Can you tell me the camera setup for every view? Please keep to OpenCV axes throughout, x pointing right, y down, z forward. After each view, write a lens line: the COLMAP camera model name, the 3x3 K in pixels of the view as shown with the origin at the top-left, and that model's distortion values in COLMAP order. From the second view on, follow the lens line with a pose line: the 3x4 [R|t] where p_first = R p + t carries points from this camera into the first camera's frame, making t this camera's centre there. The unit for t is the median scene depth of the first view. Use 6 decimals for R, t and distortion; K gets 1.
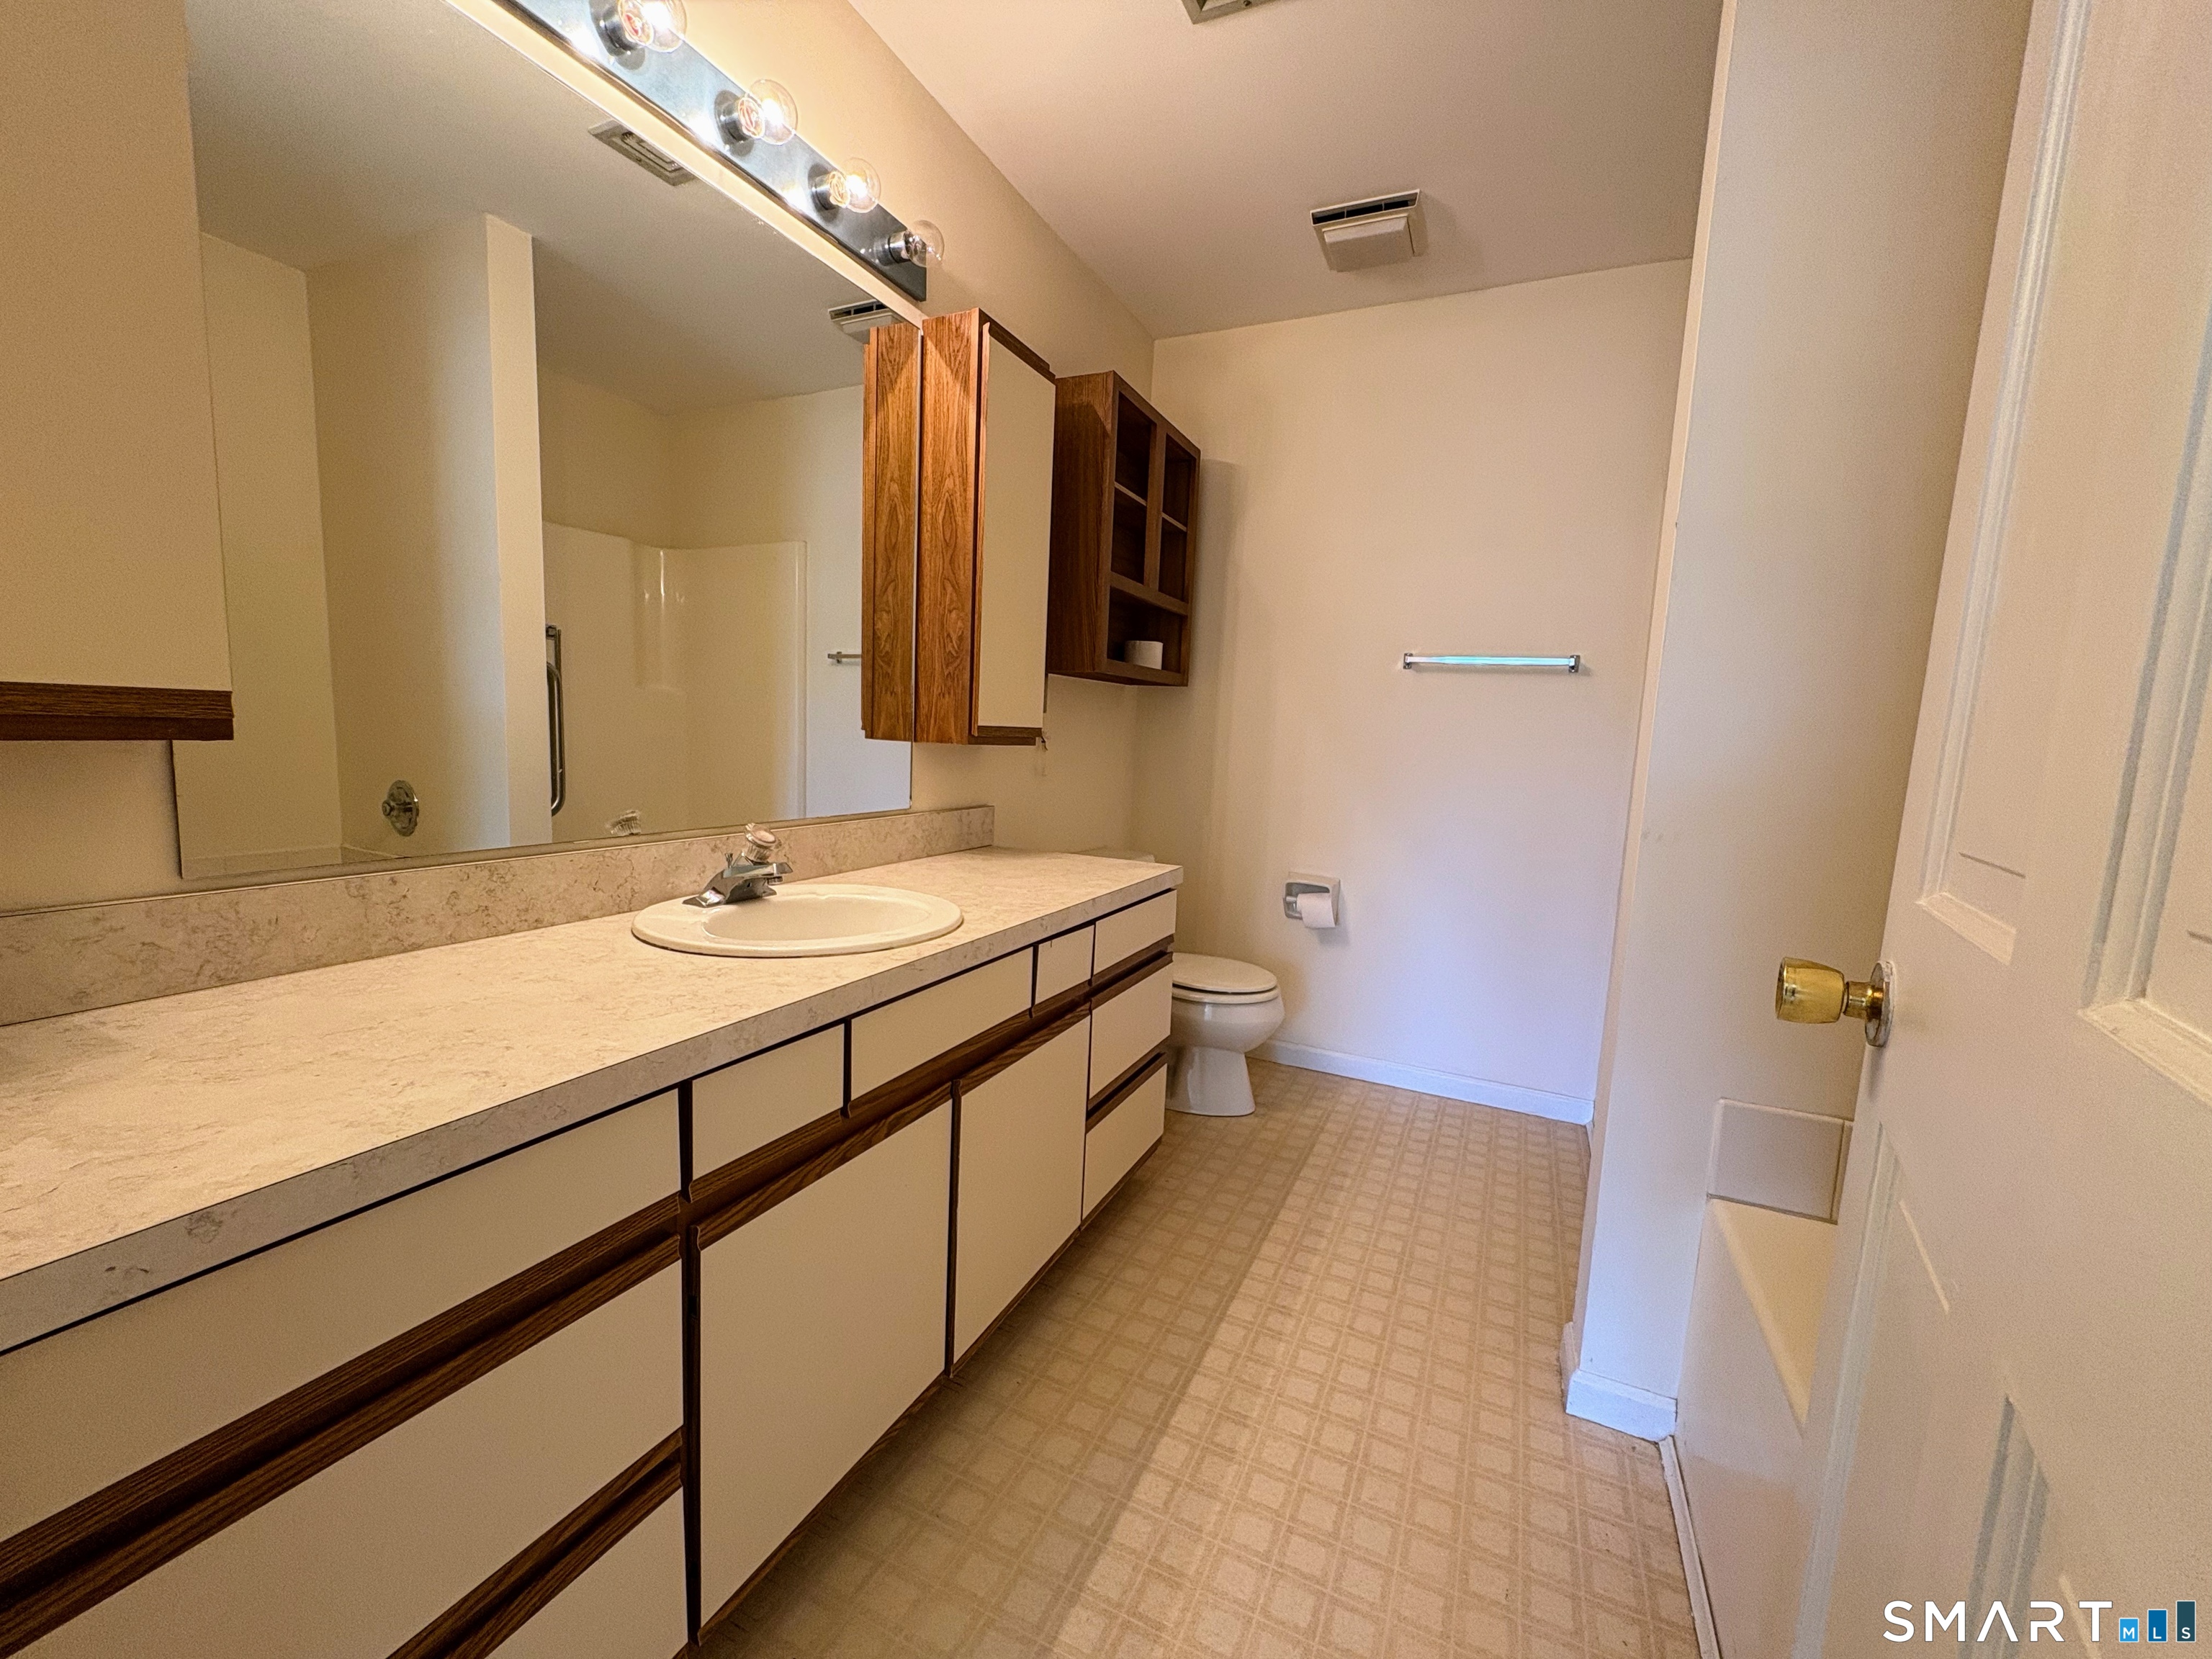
lens RADIAL K [[883.6, 0, 1104.1], [0, 883.6, 839.4], [0, 0, 1]] dist [0.003104, -0.000070]
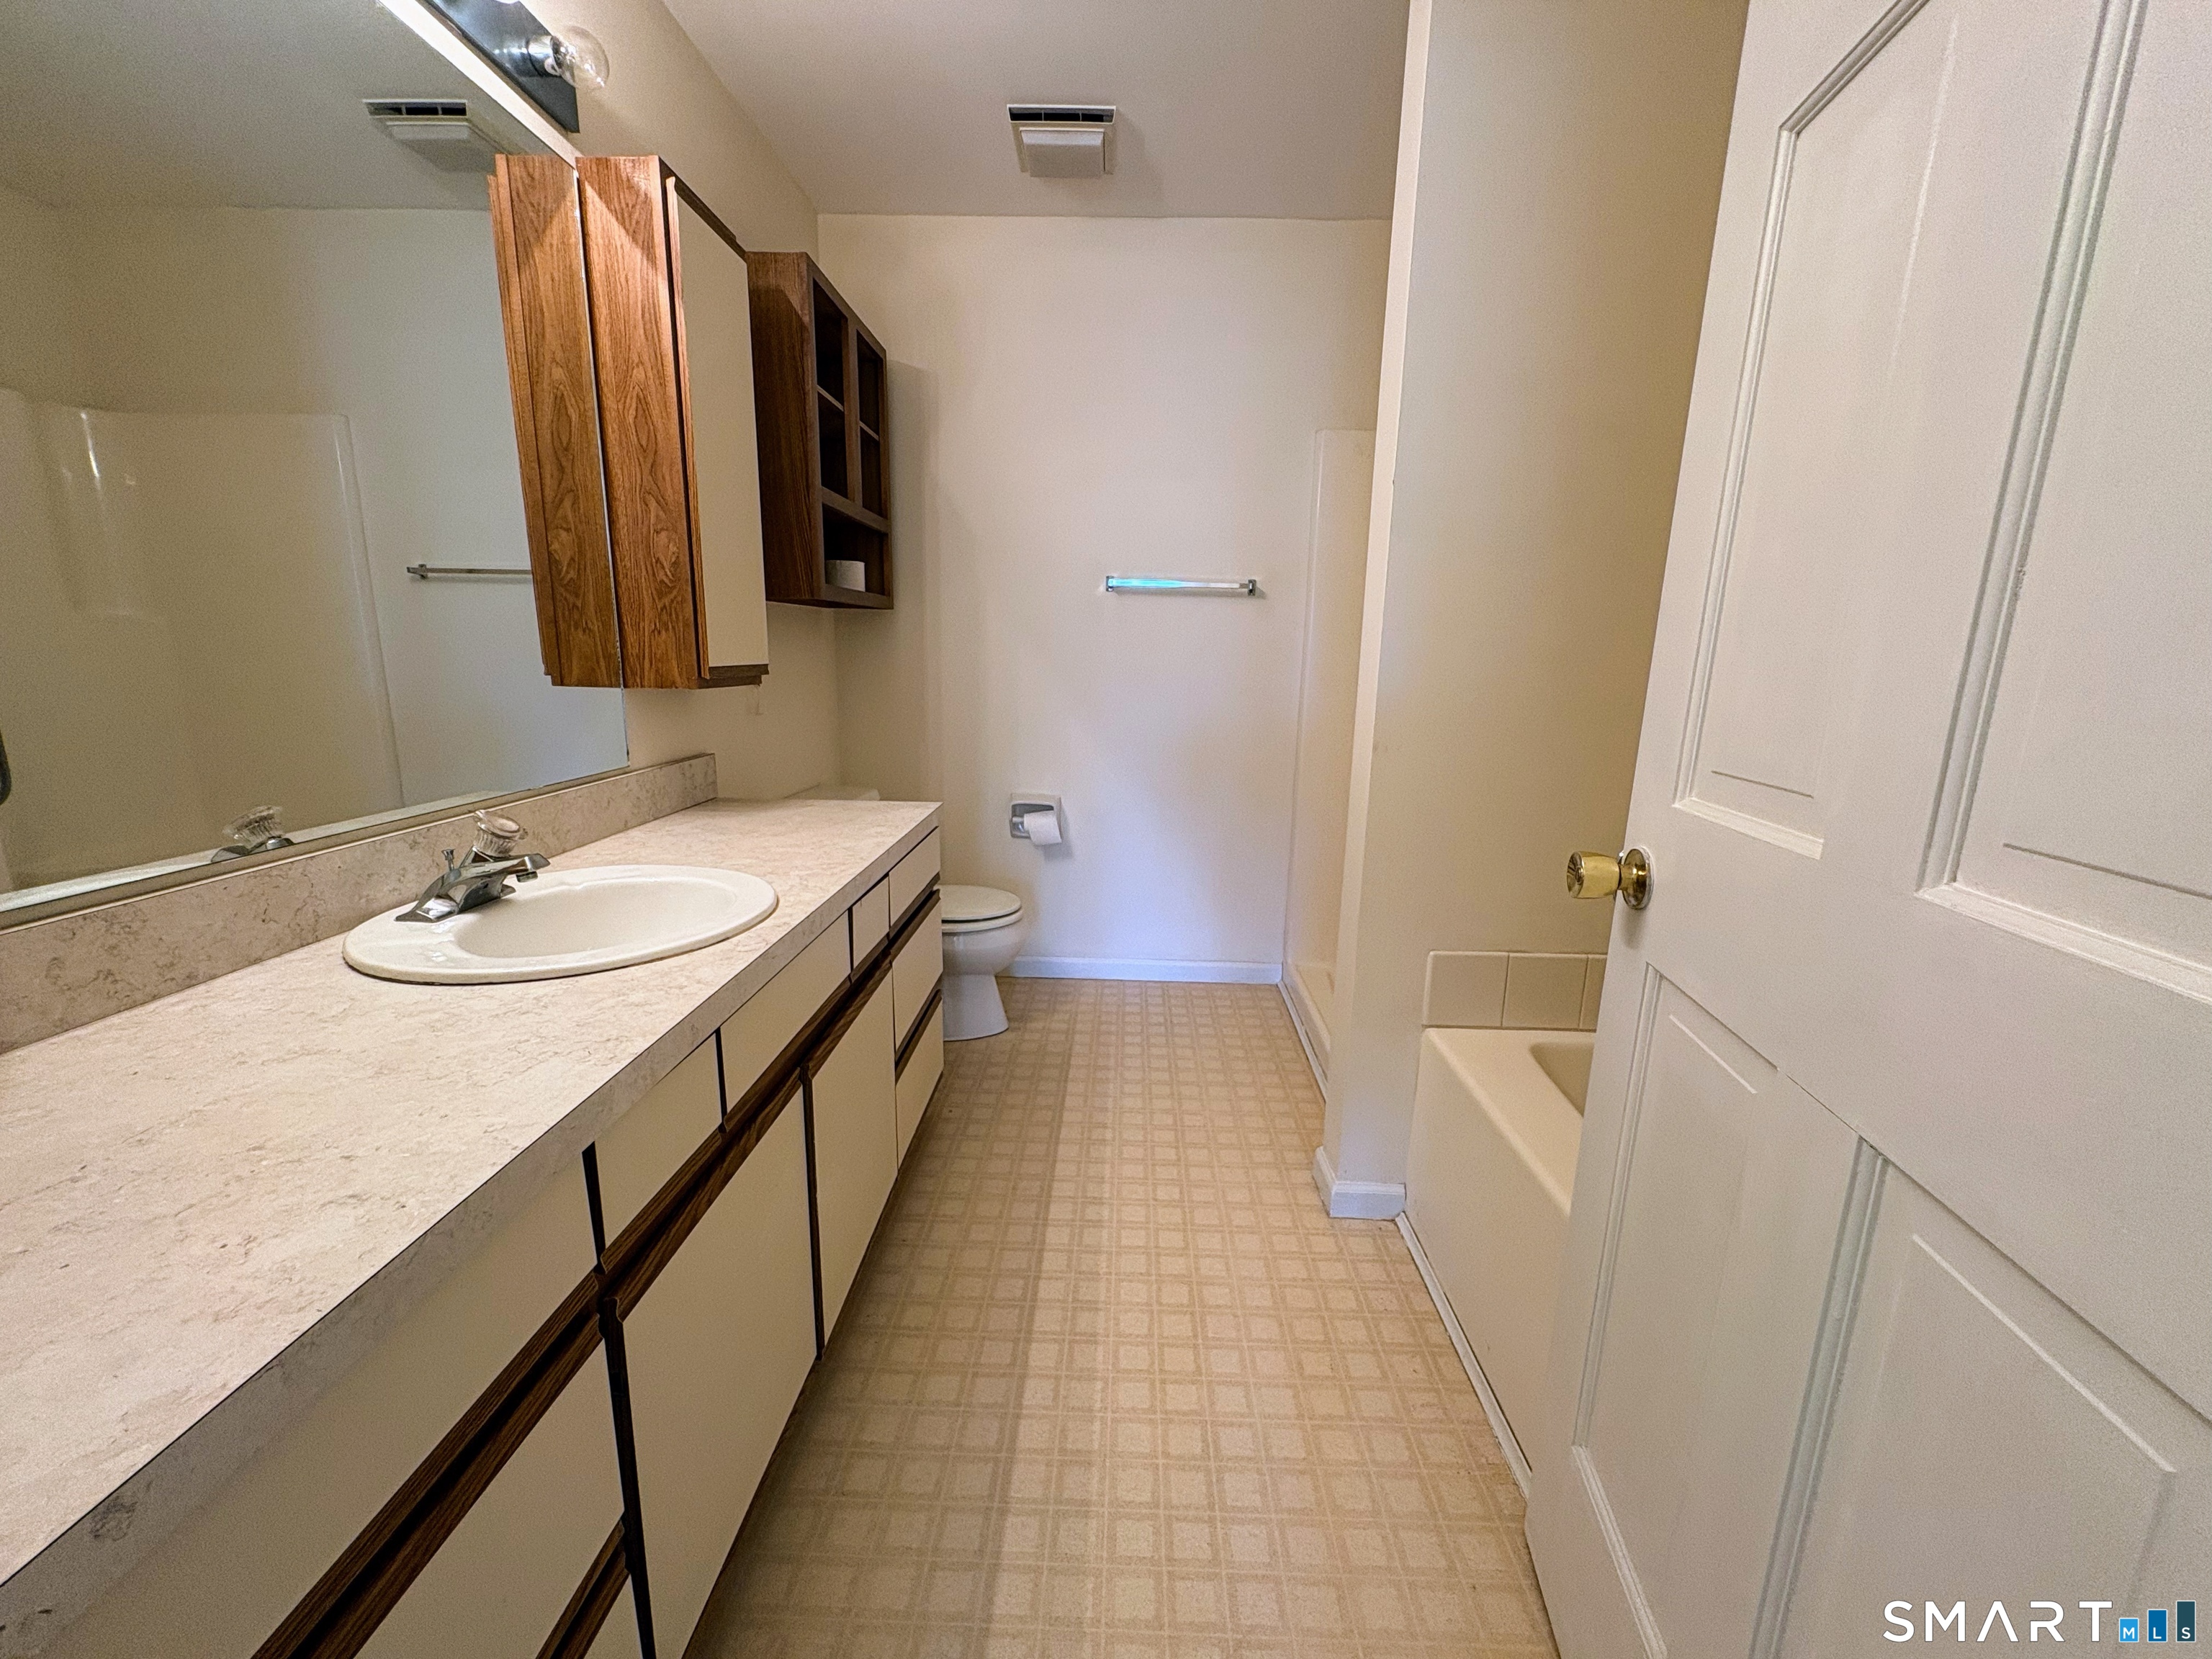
lens RADIAL K [[883.6, 0, 1105.6], [0, 883.6, 839.8], [0, 0, 1]] dist [0.003104, -0.000070]
pose [[0.915251, -0.111857, 0.387046, -0.157450], [0.071754, 0.990583, 0.116603, -0.036329], [-0.396444, -0.078949, 0.914658, 0.028874]]
